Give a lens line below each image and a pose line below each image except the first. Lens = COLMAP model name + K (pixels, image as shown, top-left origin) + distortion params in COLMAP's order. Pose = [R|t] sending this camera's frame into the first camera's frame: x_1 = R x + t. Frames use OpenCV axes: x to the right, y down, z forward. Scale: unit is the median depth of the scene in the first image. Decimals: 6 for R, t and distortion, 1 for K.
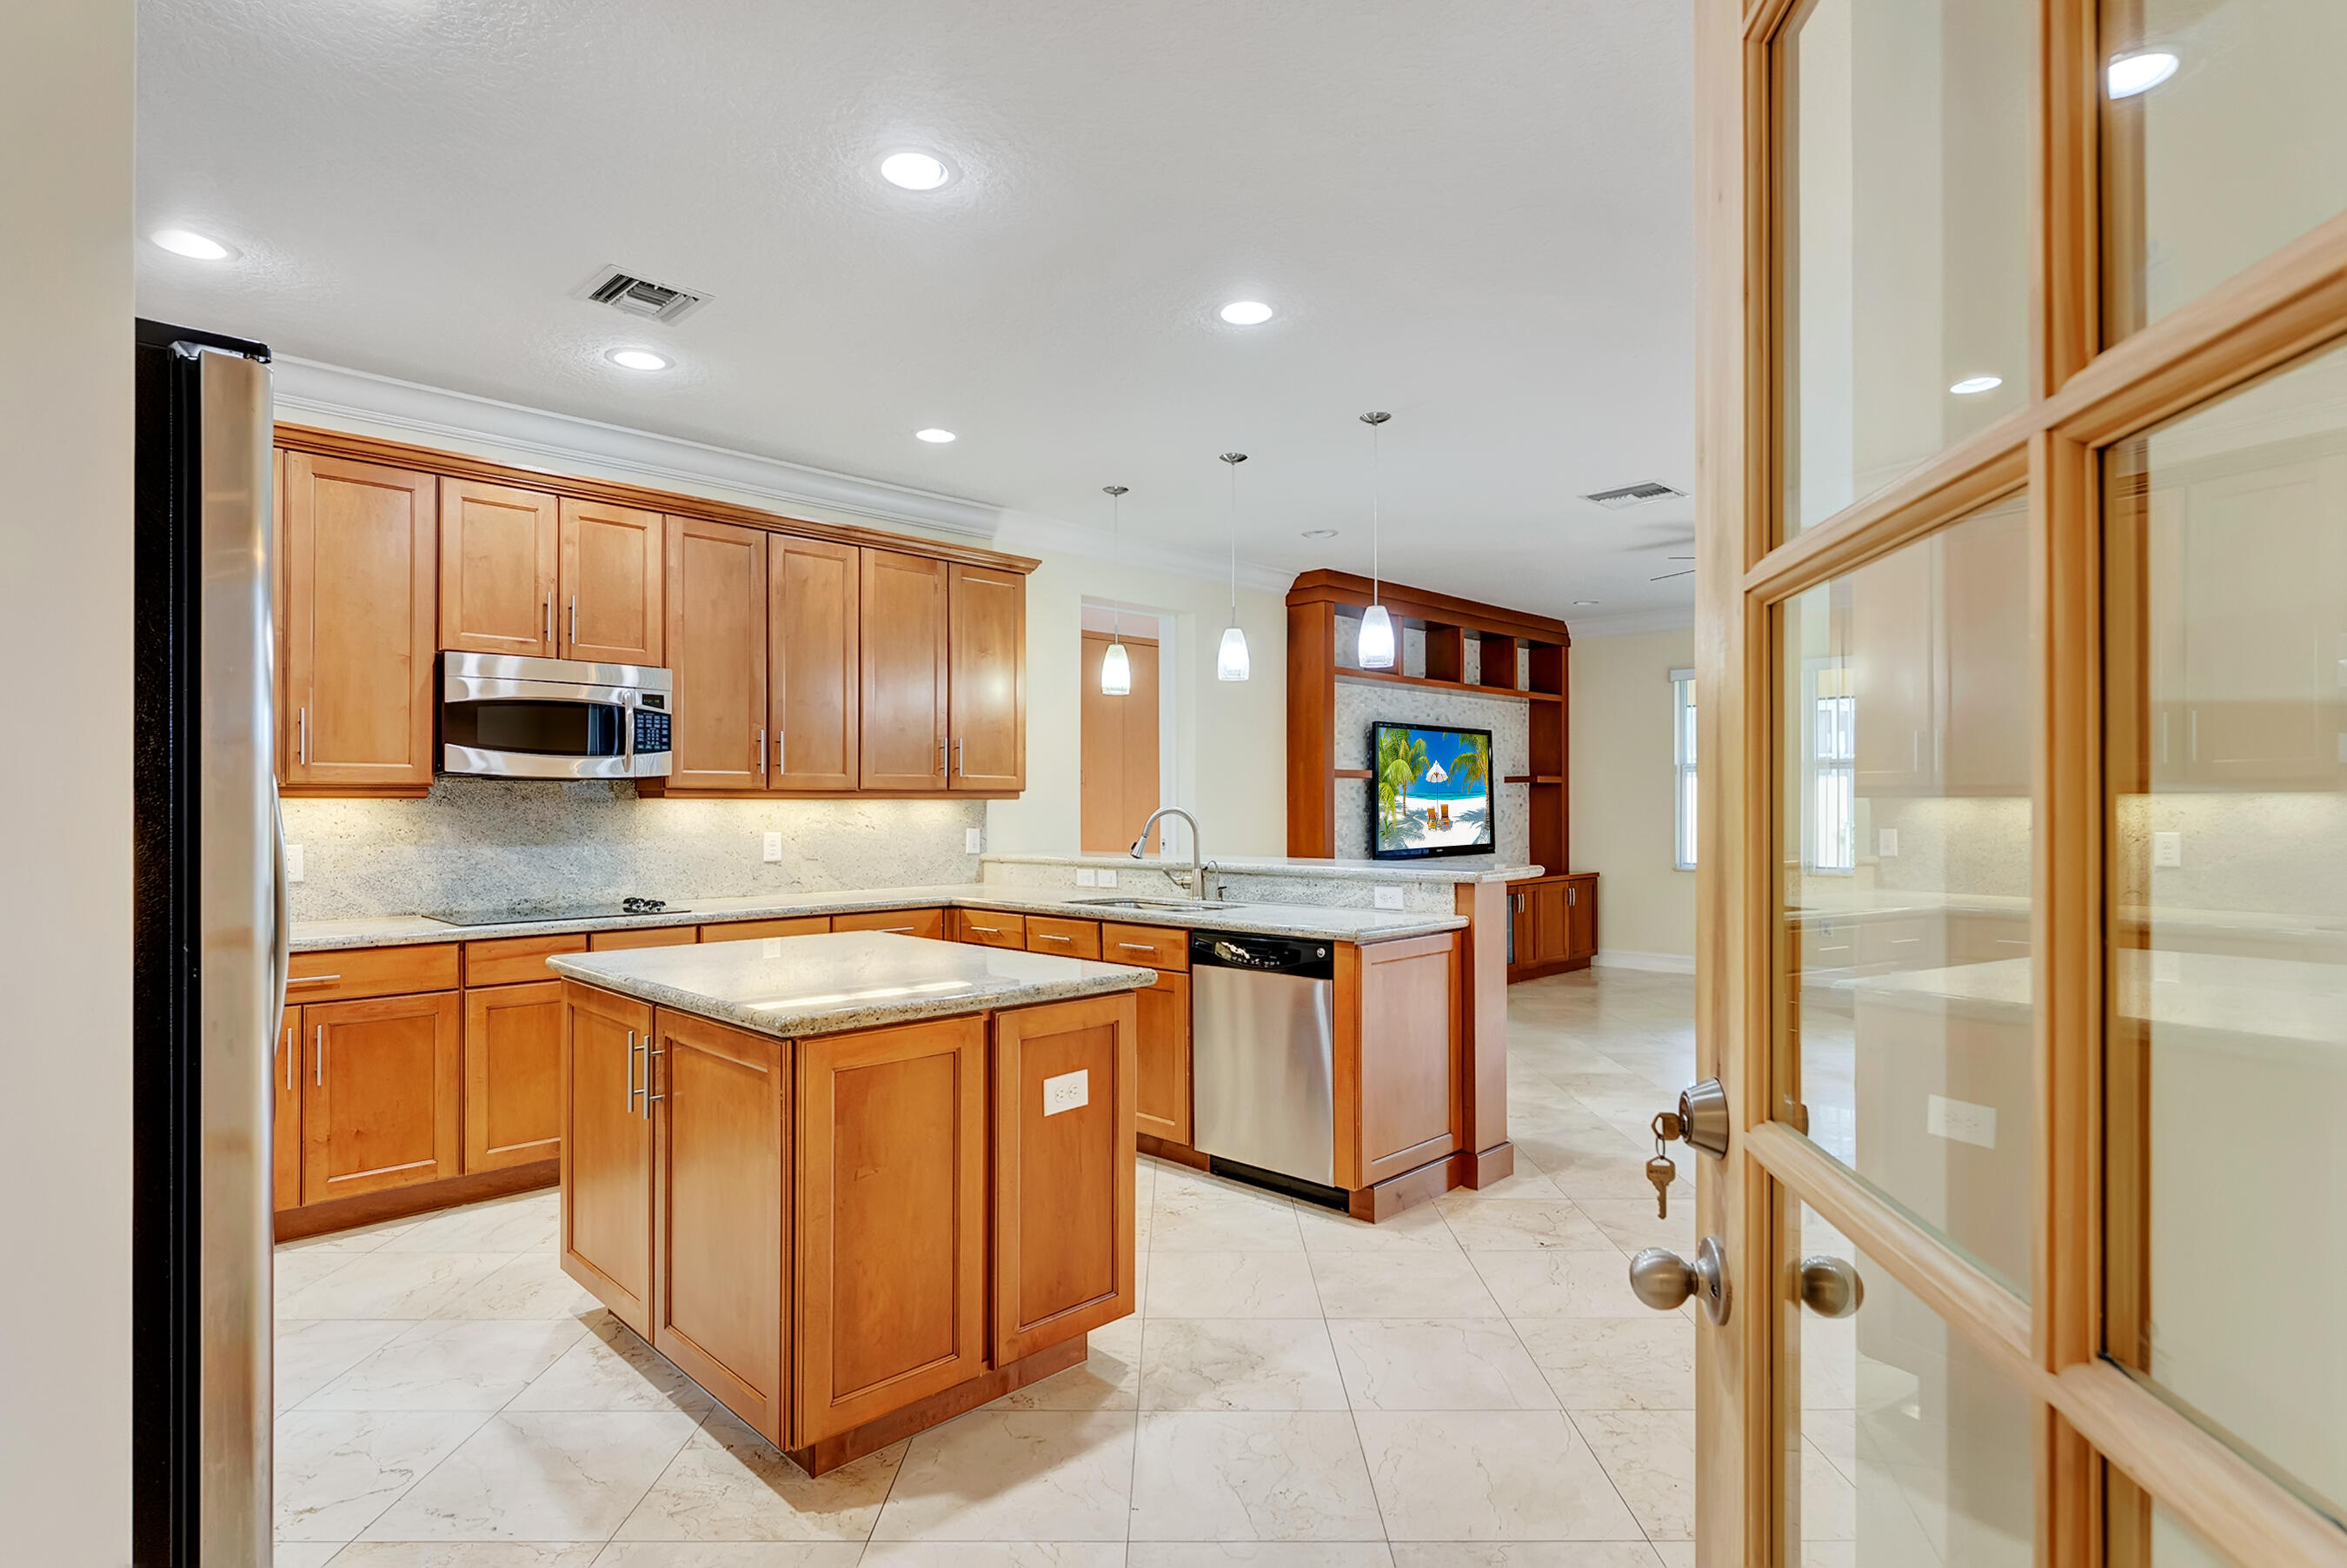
lens RADIAL K [[1177.3, 0, 1173.5], [0, 1177.3, 784.0], [0, 0, 1]] dist [-0.002035, -0.000116]
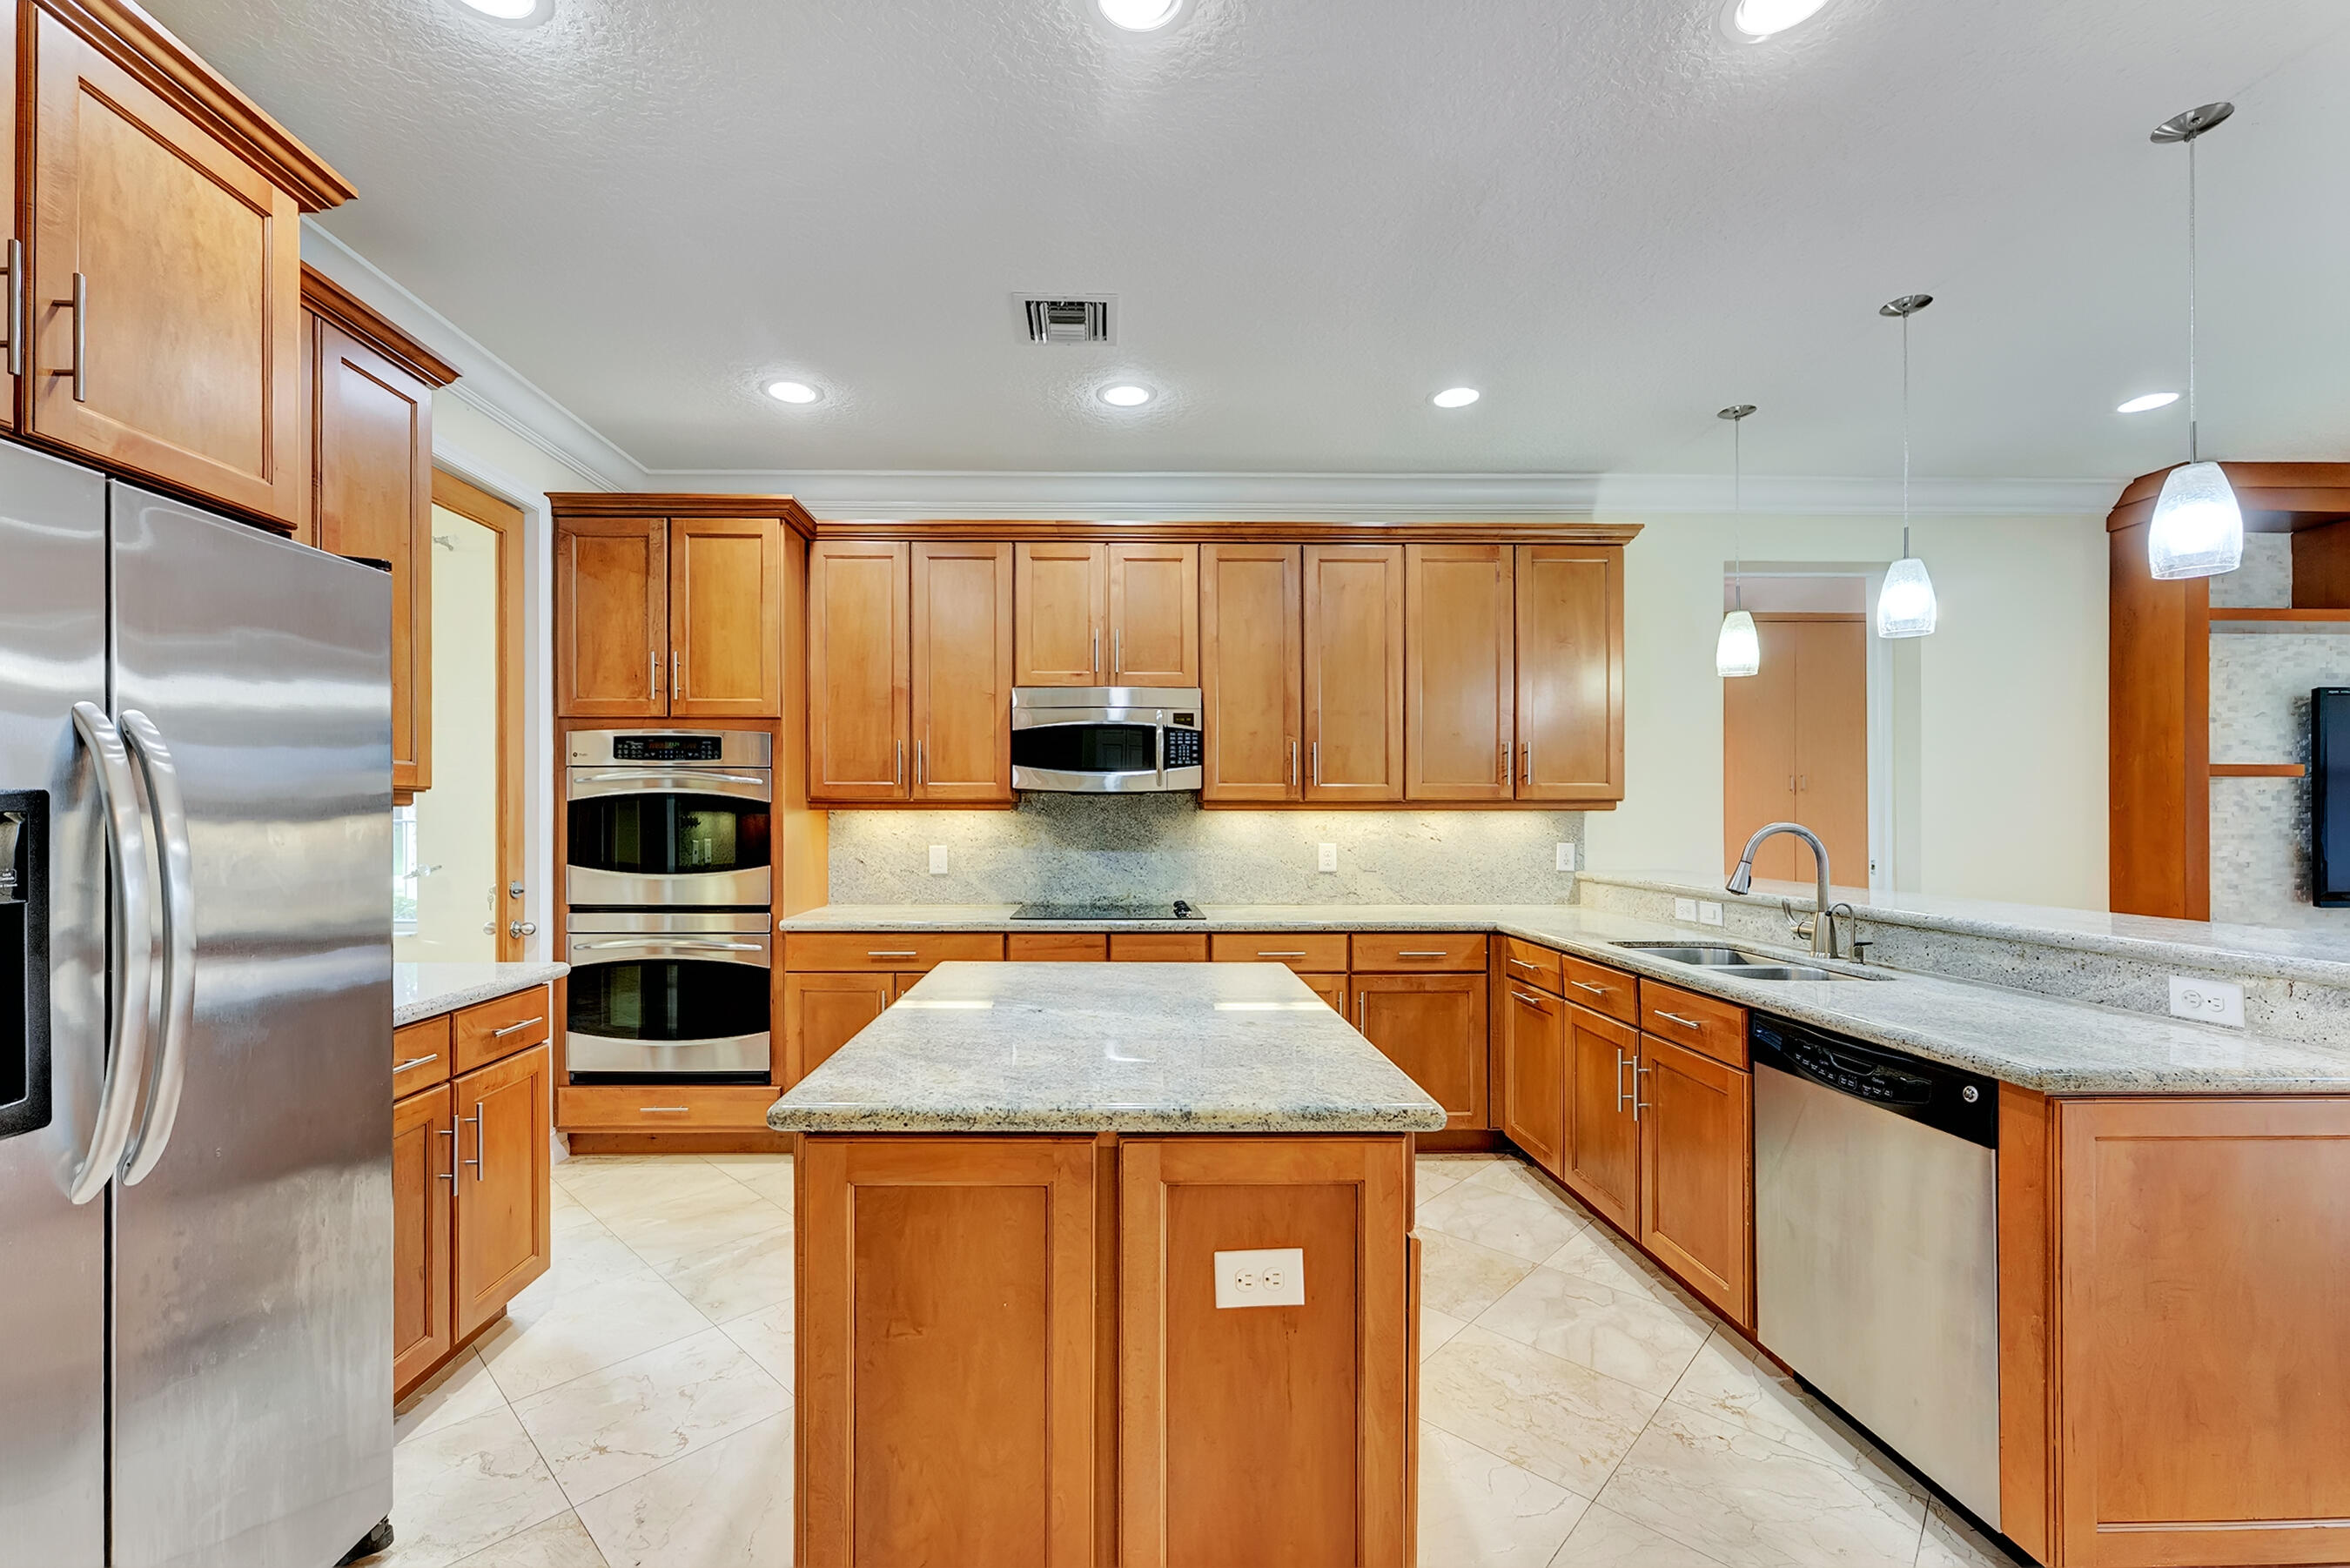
lens RADIAL K [[954.6, 0, 1136.8], [0, 954.6, 808.5], [0, 0, 1]] dist [-0.000276, 0.000099]
pose [[0.722393, 0.001106, -0.691482, 0.125798], [0.008808, 0.999903, 0.010801, 0.000975], [0.691426, -0.013893, 0.722313, 0.338167]]
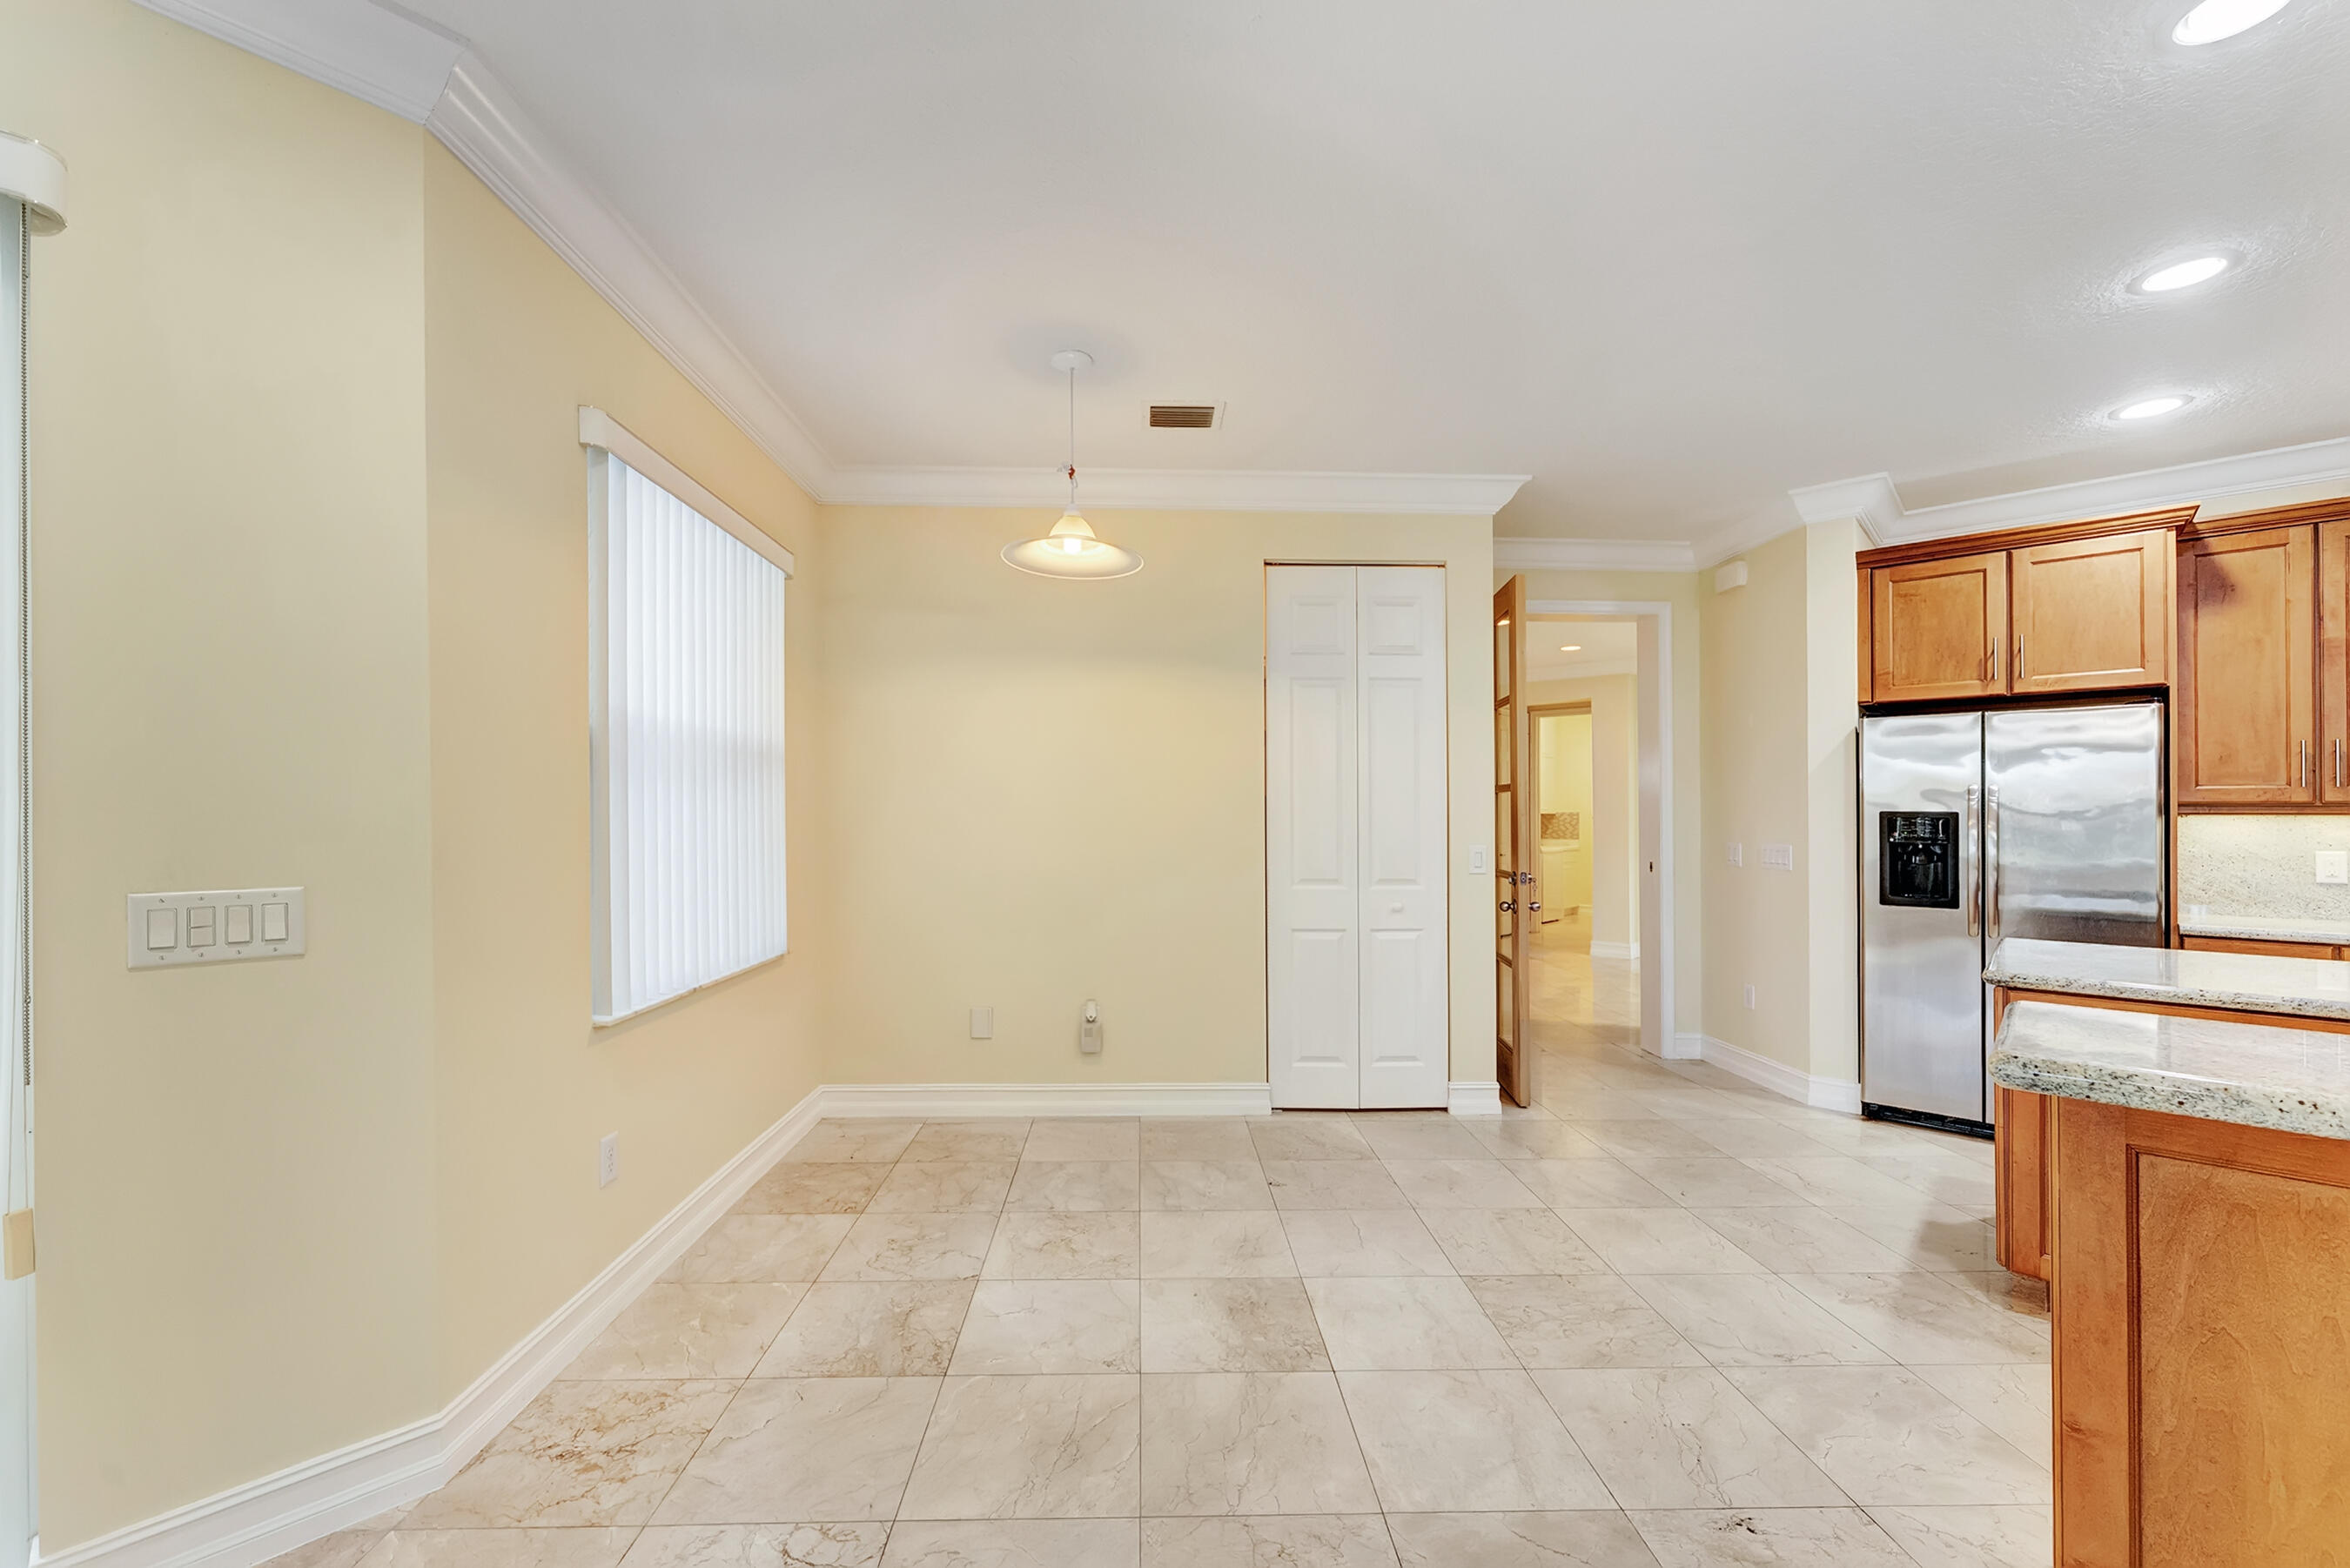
lens RADIAL K [[954.6, 0, 1136.8], [0, 954.6, 808.5], [0, 0, 1]] dist [-0.000276, 0.000099]
pose [[-0.999840, 0.001525, -0.017805, 0.505606], [0.001937, 0.999731, -0.023123, 0.011756], [0.017765, -0.023154, -0.999574, 1.174706]]
